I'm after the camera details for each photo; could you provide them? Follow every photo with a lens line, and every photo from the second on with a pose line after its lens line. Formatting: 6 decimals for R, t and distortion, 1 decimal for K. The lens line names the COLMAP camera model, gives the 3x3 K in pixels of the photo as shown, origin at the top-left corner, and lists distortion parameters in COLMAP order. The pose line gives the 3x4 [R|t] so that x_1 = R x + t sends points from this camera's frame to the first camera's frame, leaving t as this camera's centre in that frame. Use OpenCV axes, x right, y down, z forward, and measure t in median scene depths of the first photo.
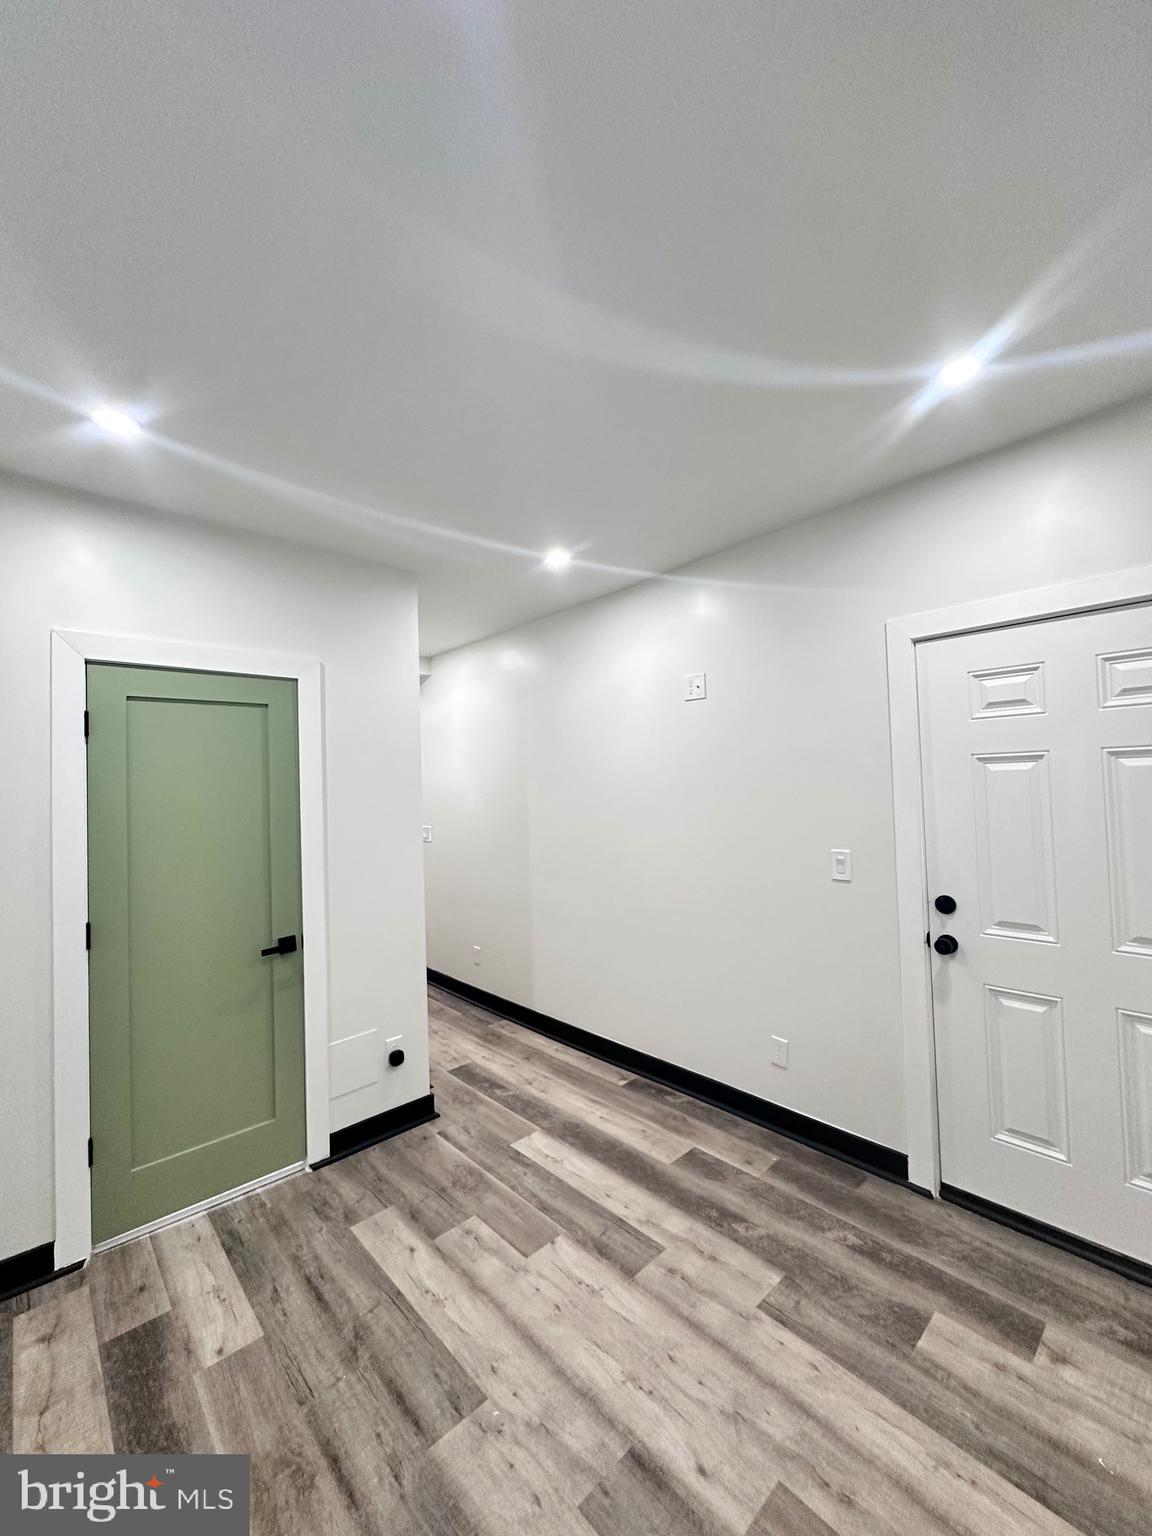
lens RADIAL K [[614.1, 0, 574.8], [0, 614.1, 771.2], [0, 0, 1]] dist [-0.002209, 0.000613]
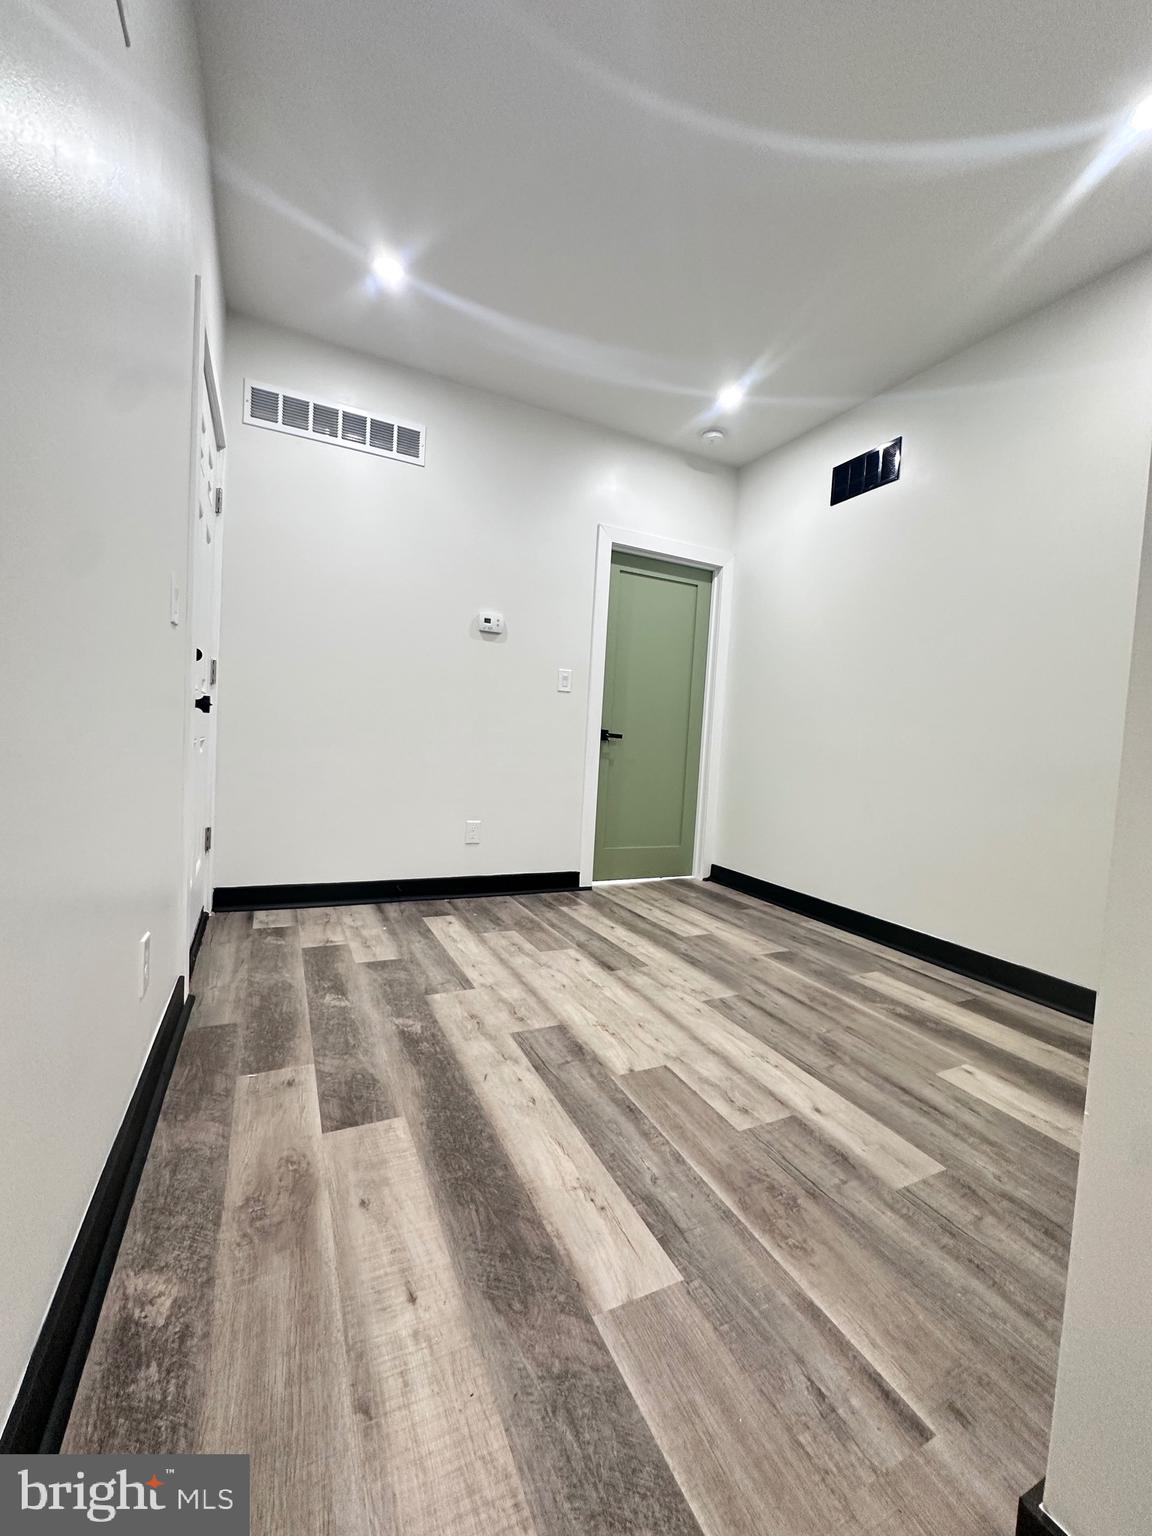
lens RADIAL K [[614.1, 0, 575.6], [0, 614.1, 770.3], [0, 0, 1]] dist [-0.002209, 0.000613]
pose [[-0.959299, -0.040273, 0.279505, -0.182063], [-0.035103, 0.999108, 0.023478, 0.375529], [-0.280201, 0.012711, -0.959857, 1.861005]]
